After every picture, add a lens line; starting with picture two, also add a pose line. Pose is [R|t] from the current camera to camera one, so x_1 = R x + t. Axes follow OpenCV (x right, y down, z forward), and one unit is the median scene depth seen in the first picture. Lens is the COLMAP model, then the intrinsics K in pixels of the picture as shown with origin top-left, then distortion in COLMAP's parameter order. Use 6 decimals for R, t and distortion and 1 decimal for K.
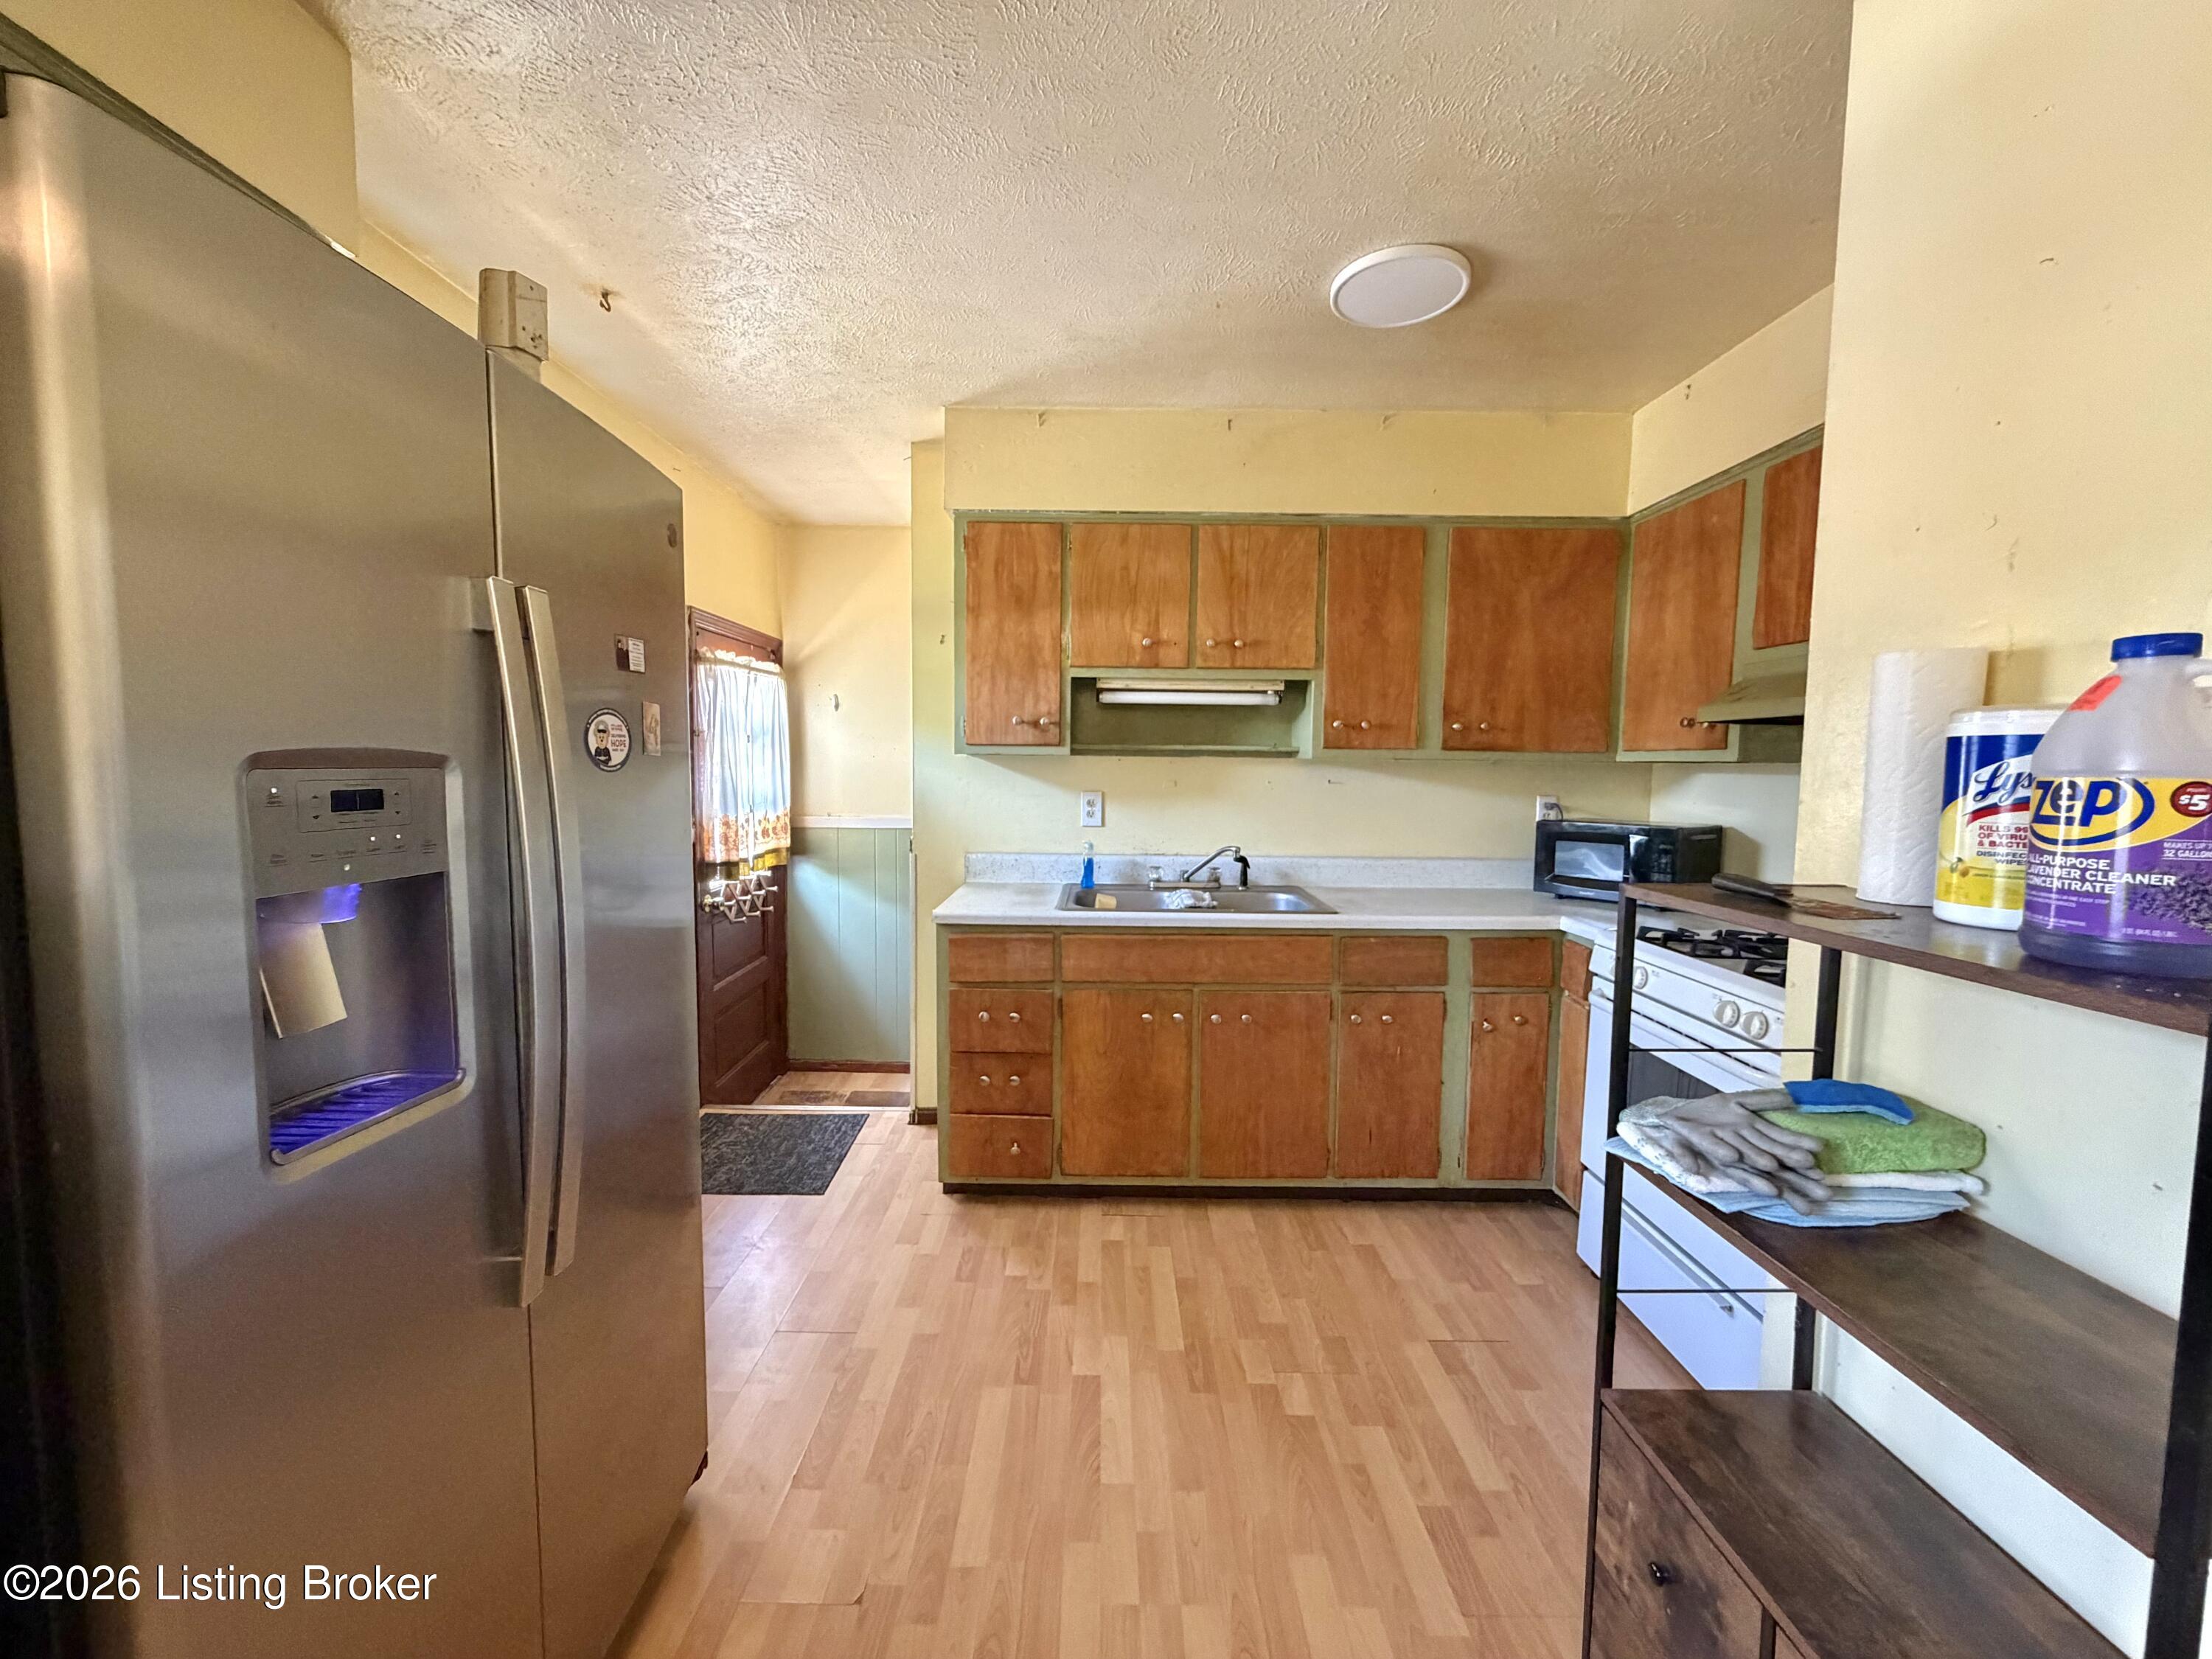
lens RADIAL K [[879.5, 0, 1099.6], [0, 879.5, 831.0], [0, 0, 1]] dist [-0.000508, -0.000056]
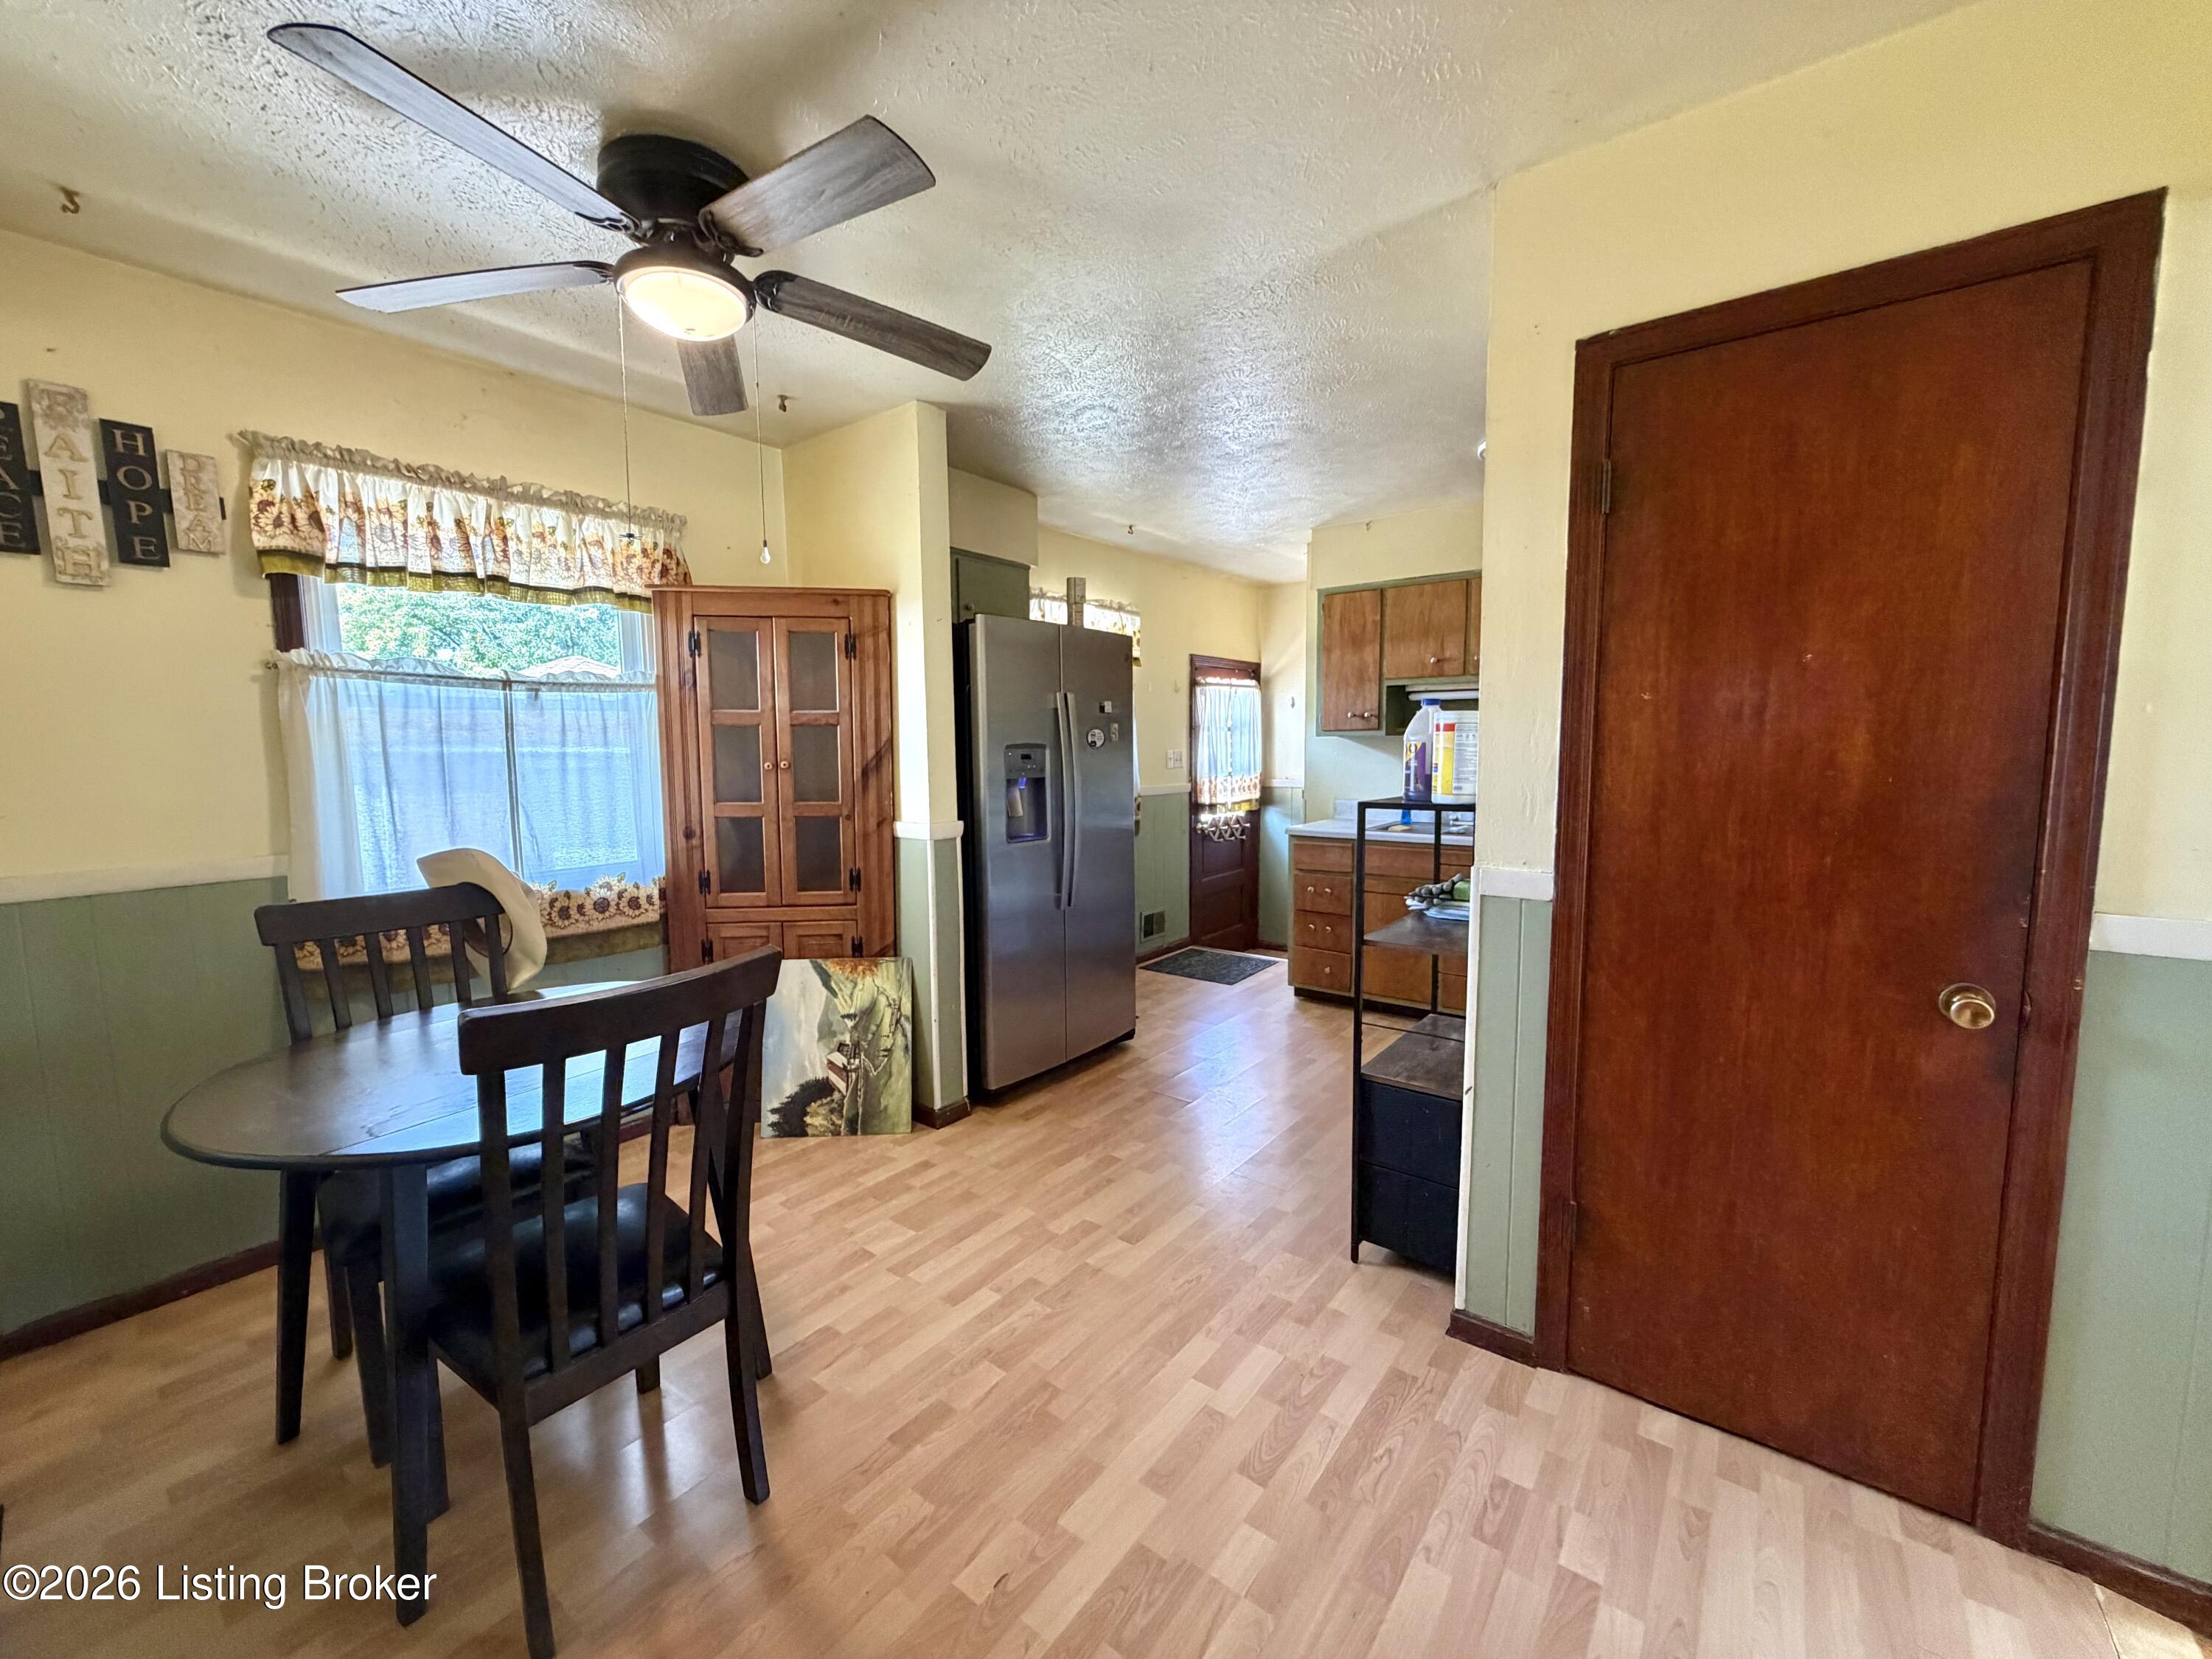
lens RADIAL K [[879.5, 0, 1099.6], [0, 879.5, 831.0], [0, 0, 1]] dist [-0.000508, -0.000056]
pose [[0.790153, 0.041714, -0.611488, 0.538234], [-0.027240, 0.999086, 0.032956, 0.046323], [0.612303, -0.009383, 0.790567, -0.560742]]
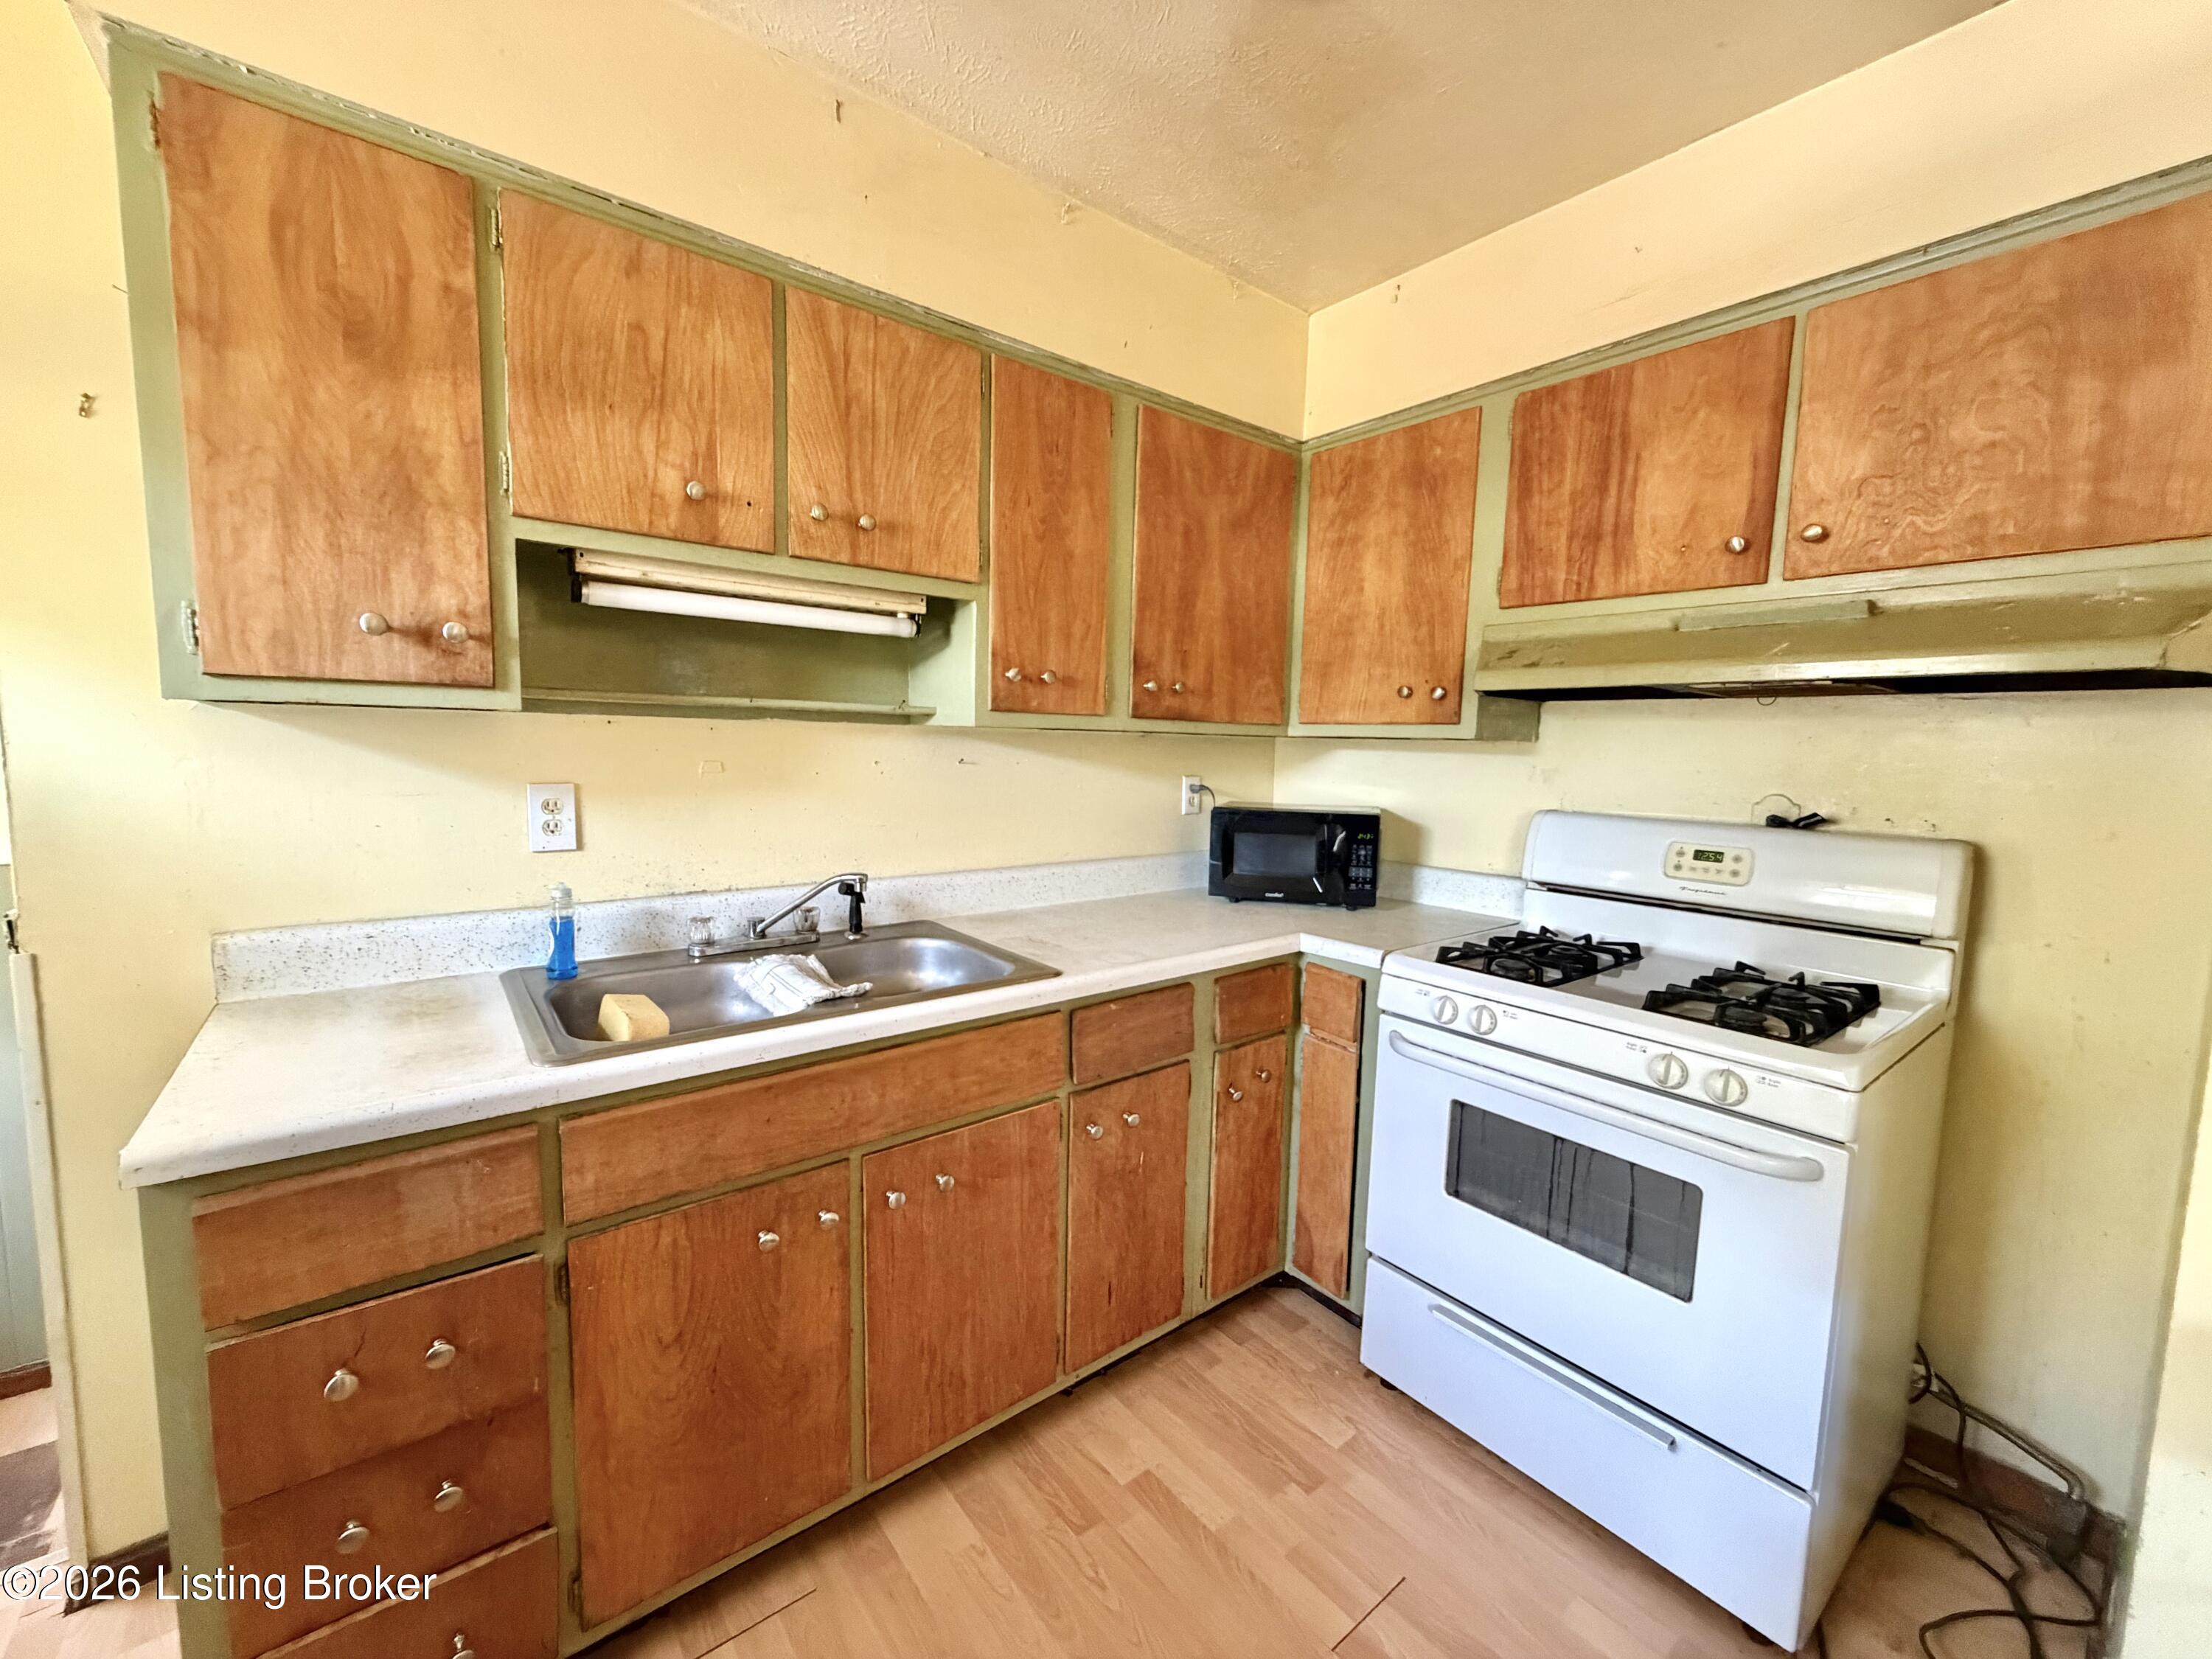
lens RADIAL K [[879.5, 0, 1099.6], [0, 879.5, 831.0], [0, 0, 1]] dist [-0.000508, -0.000056]
pose [[0.785045, -0.056278, 0.616877, -0.085522], [0.032817, 0.998244, 0.049307, -0.036085], [-0.618569, -0.018464, 0.785514, 0.453187]]
